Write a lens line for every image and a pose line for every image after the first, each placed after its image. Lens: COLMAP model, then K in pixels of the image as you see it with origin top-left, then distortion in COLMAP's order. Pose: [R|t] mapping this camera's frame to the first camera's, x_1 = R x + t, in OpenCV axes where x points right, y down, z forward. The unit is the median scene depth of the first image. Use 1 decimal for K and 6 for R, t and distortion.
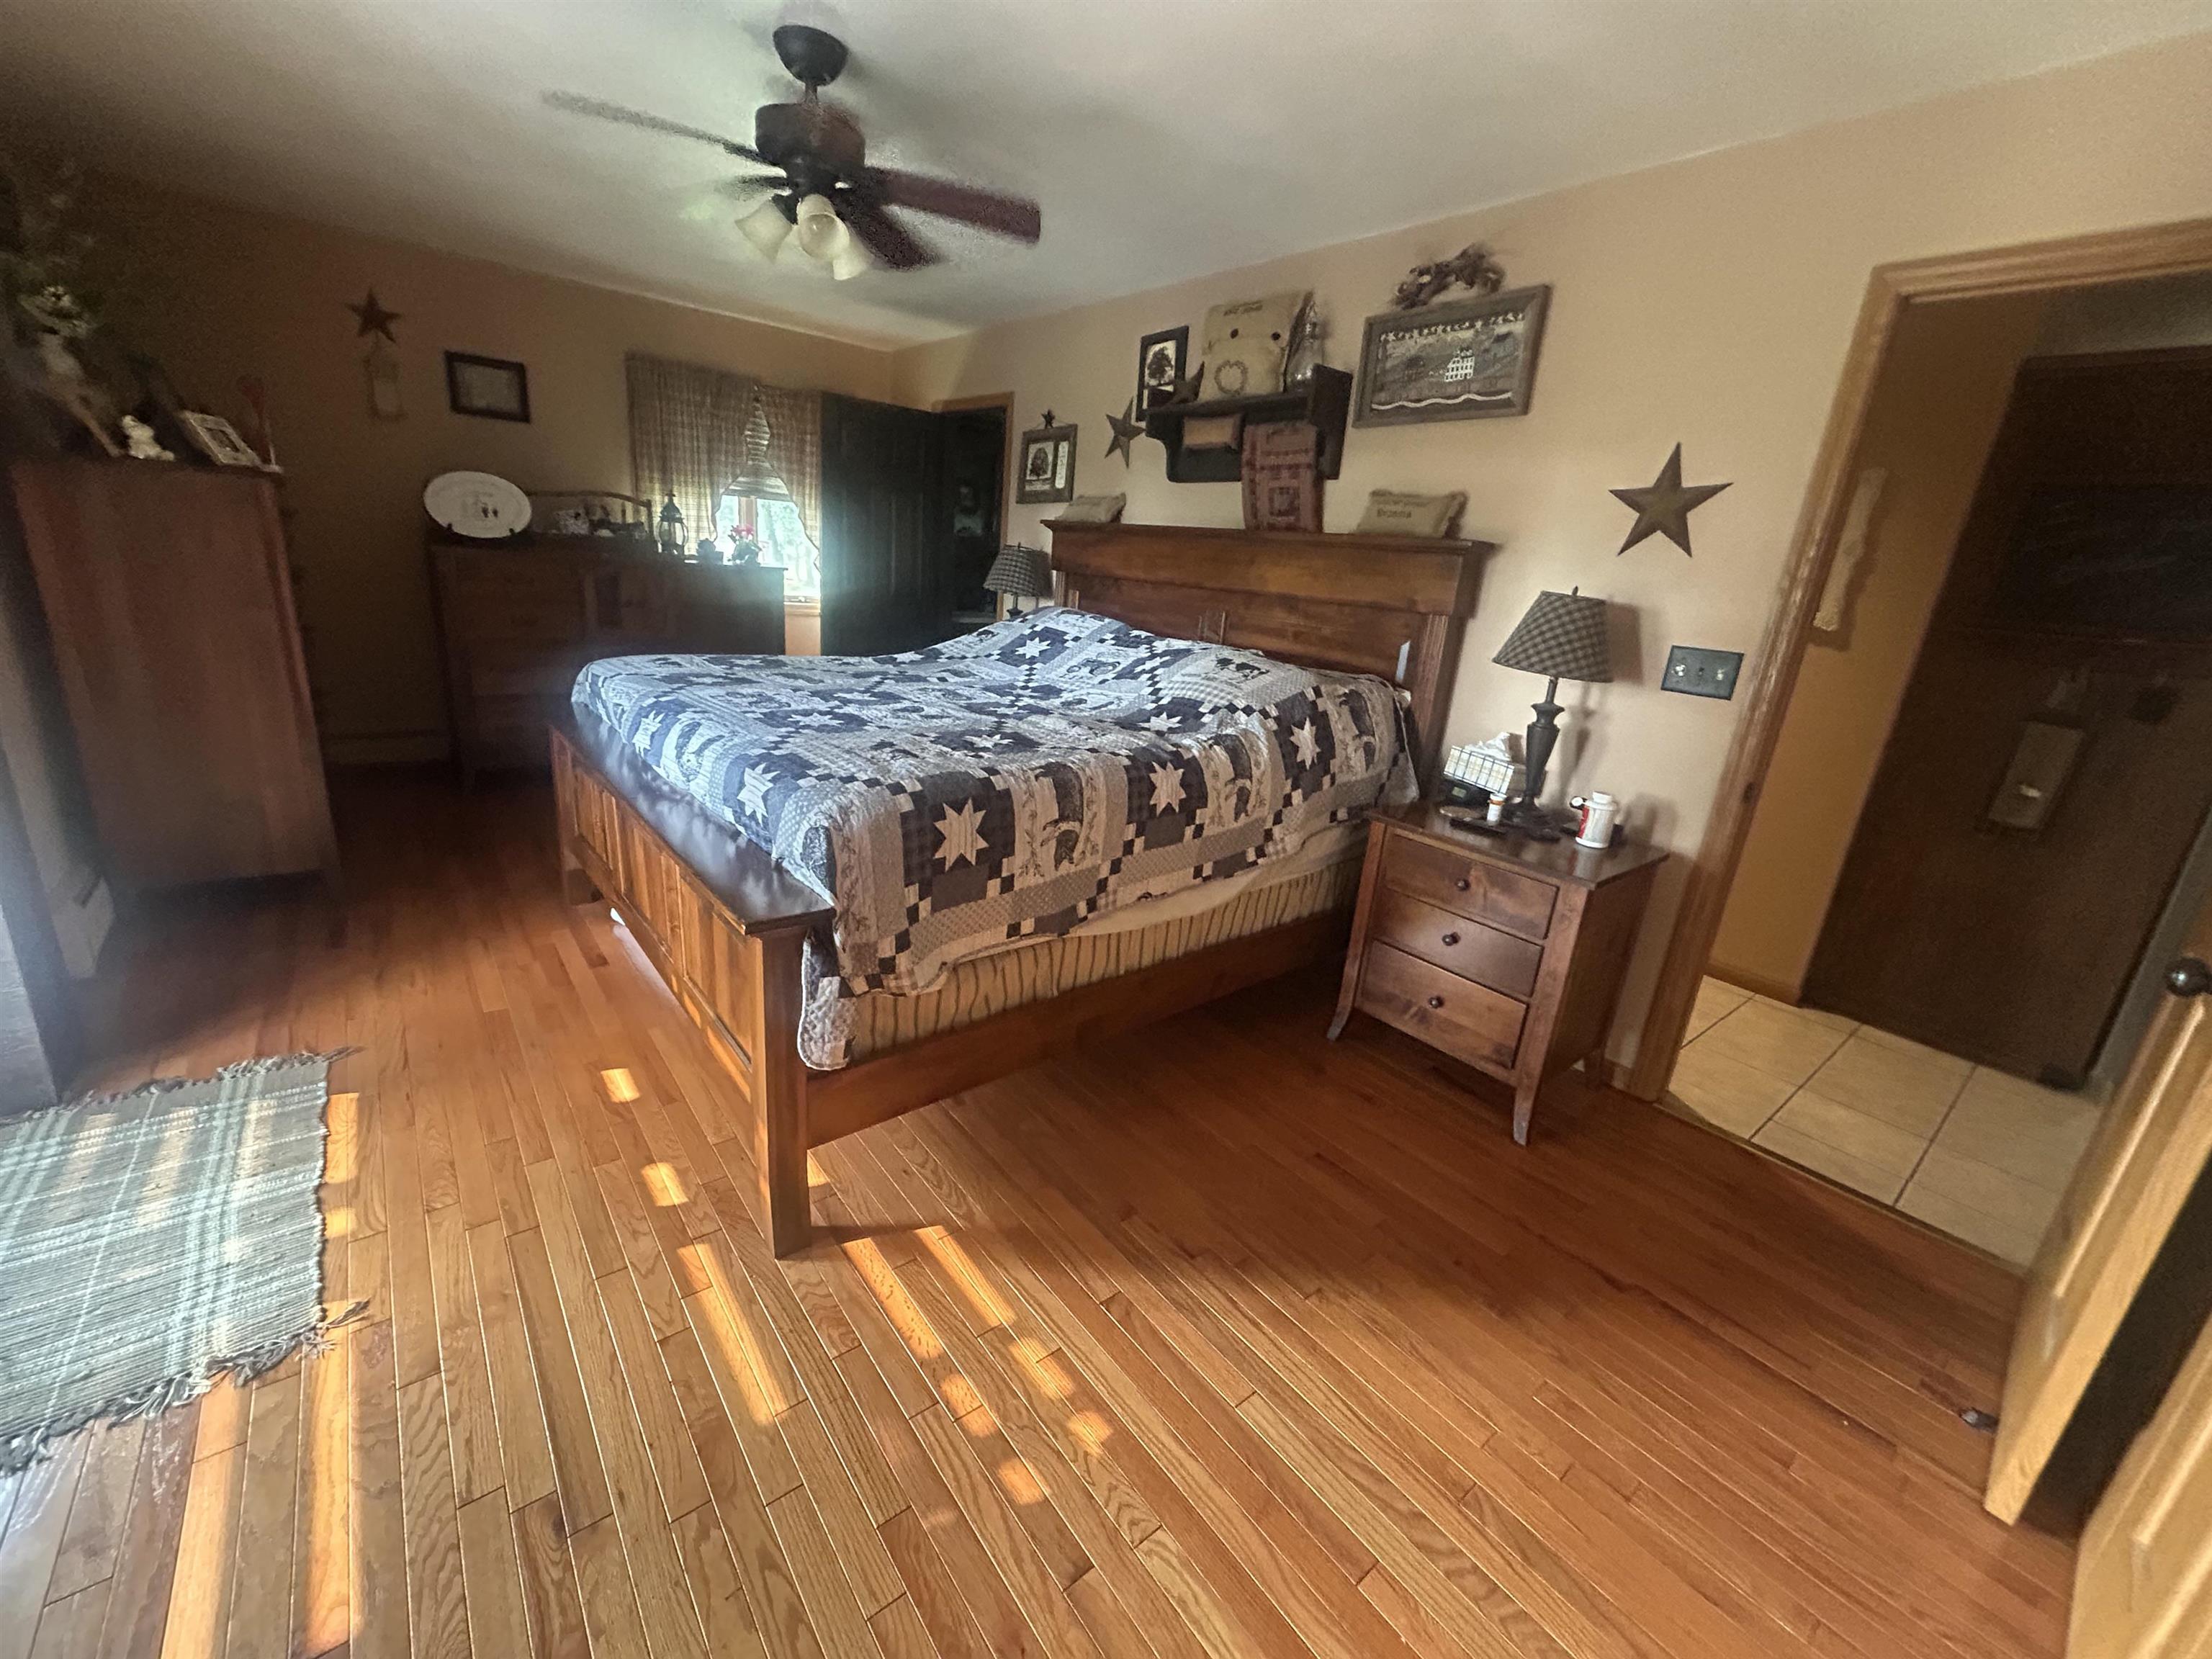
lens RADIAL K [[886.0, 0, 1103.8], [0, 886.0, 828.1], [0, 0, 1]] dist [-0.001640, 0.000277]
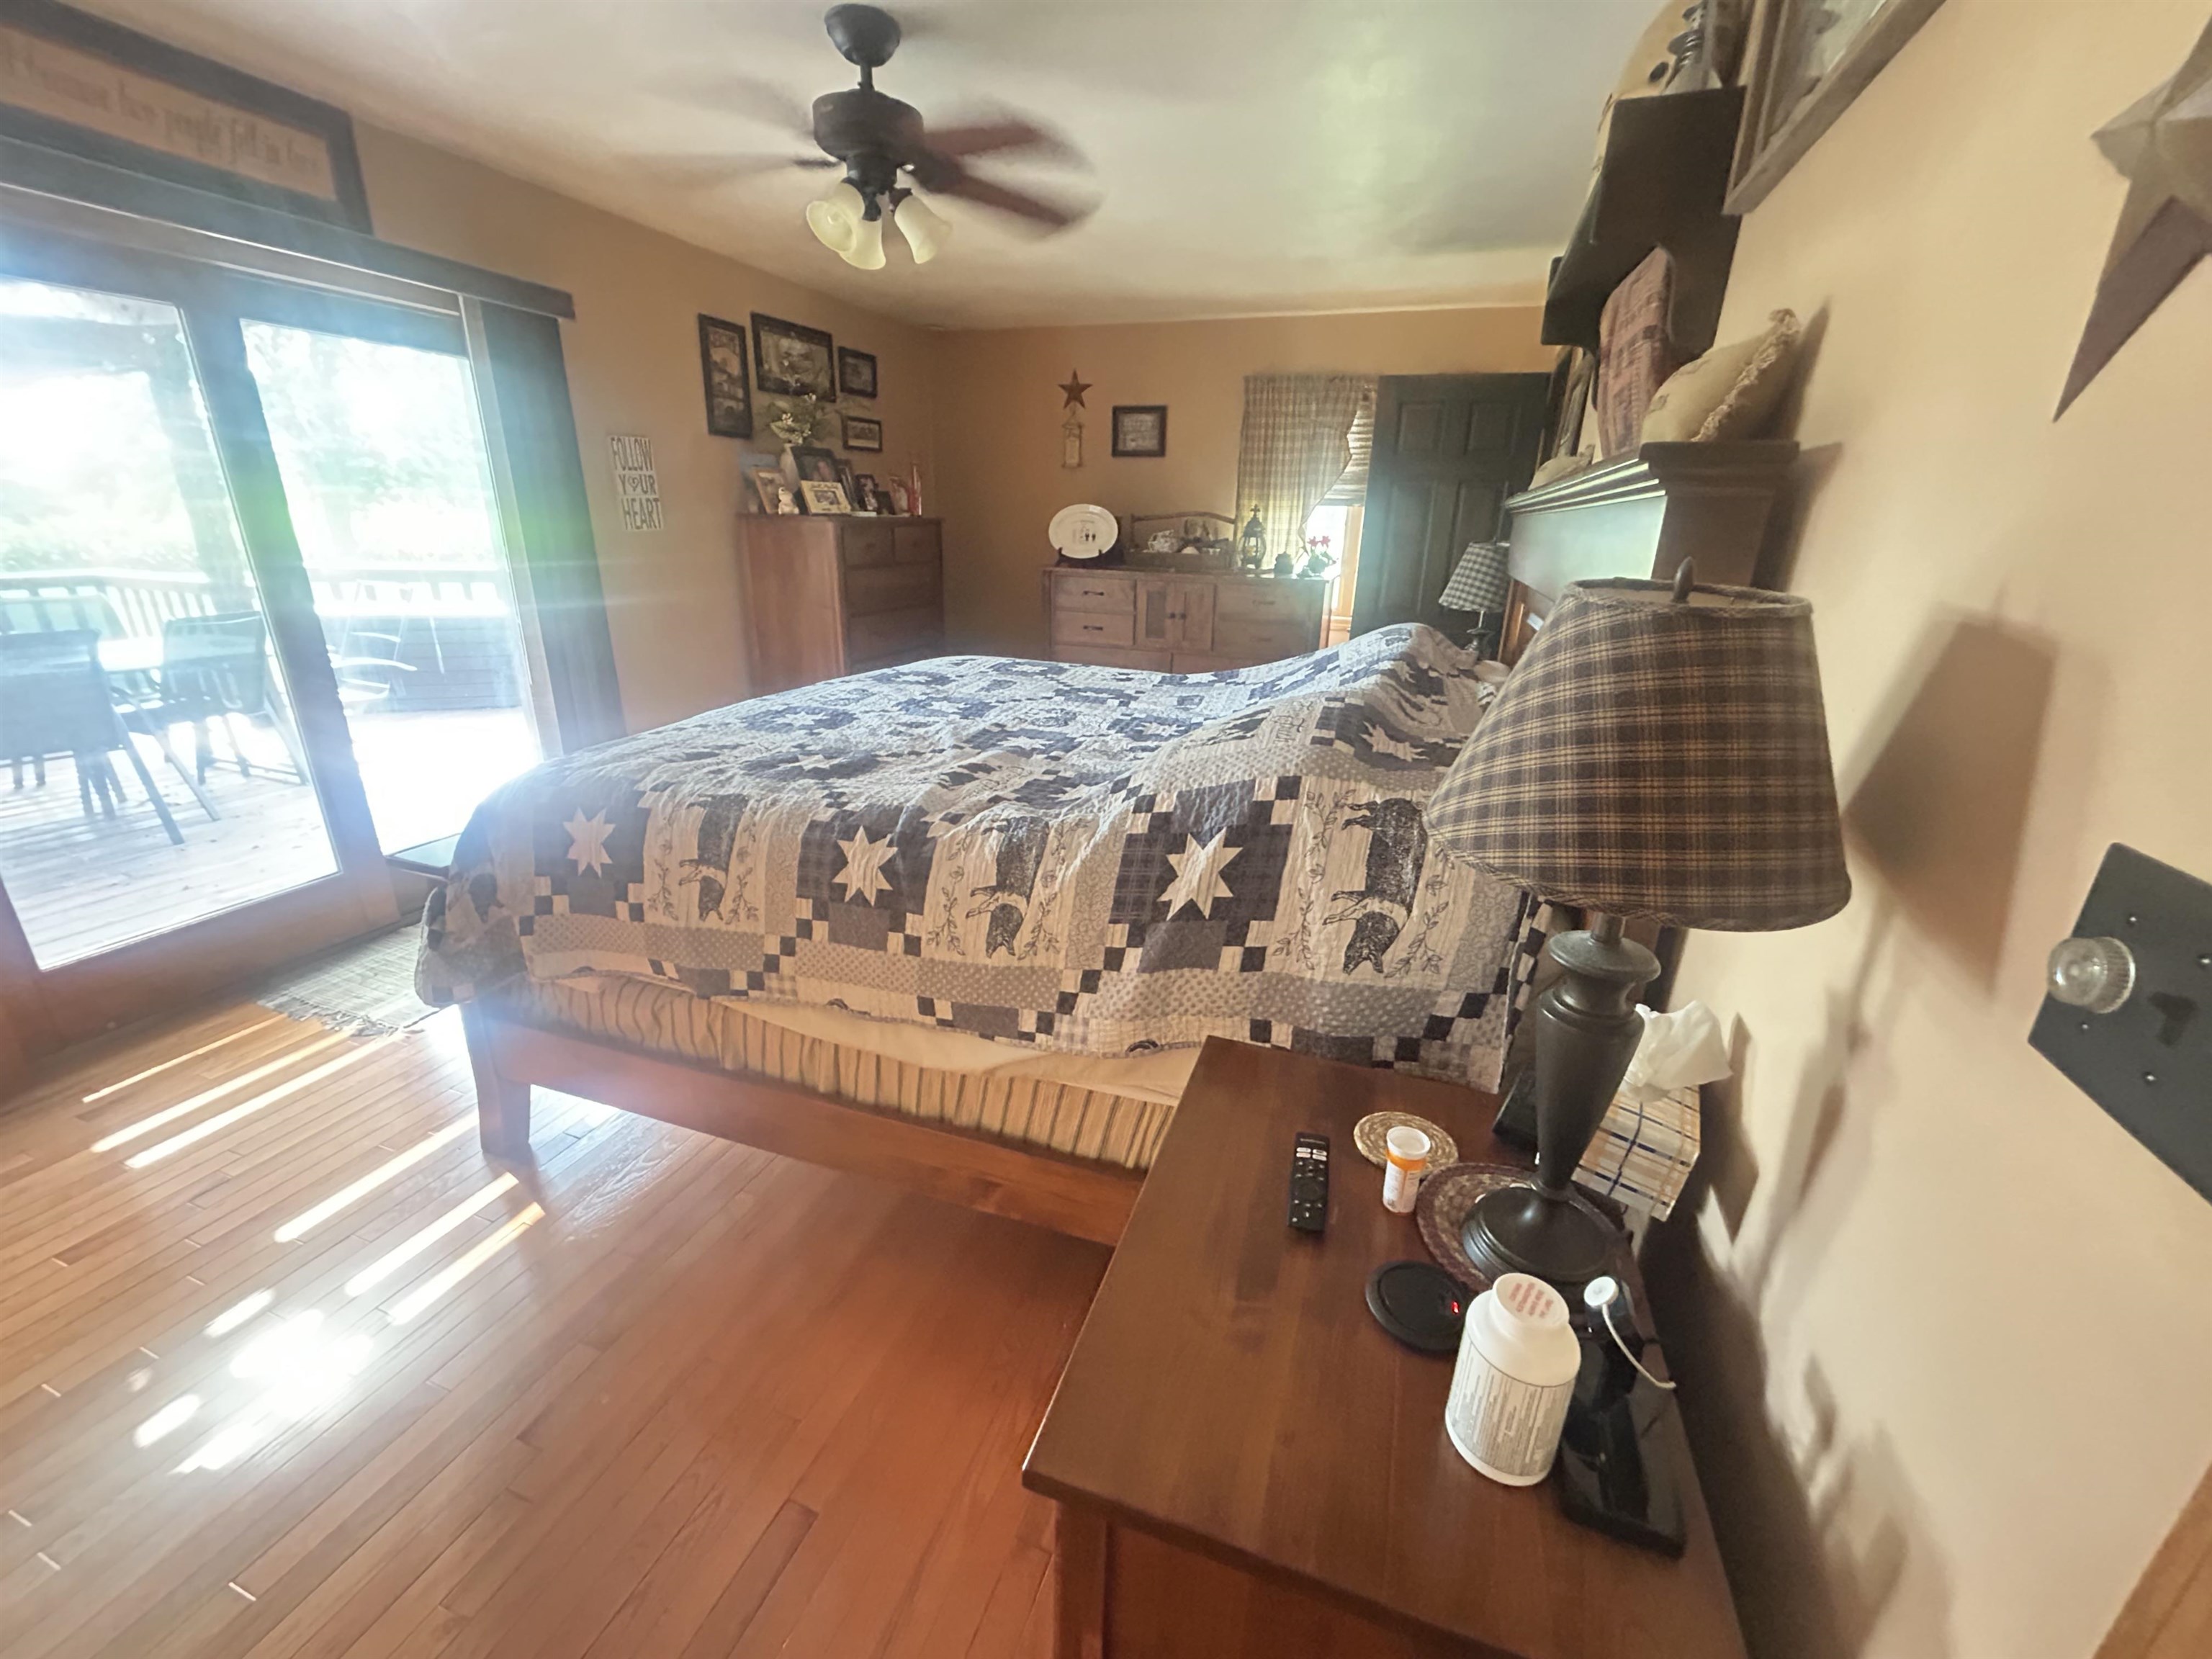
lens RADIAL K [[886.0, 0, 1103.8], [0, 886.0, 828.1], [0, 0, 1]] dist [-0.001640, 0.000277]
pose [[0.519087, 0.213176, -0.827711, 0.648987], [-0.233977, 0.966848, 0.102276, -0.167269], [0.822073, 0.140575, 0.551756, 0.667857]]
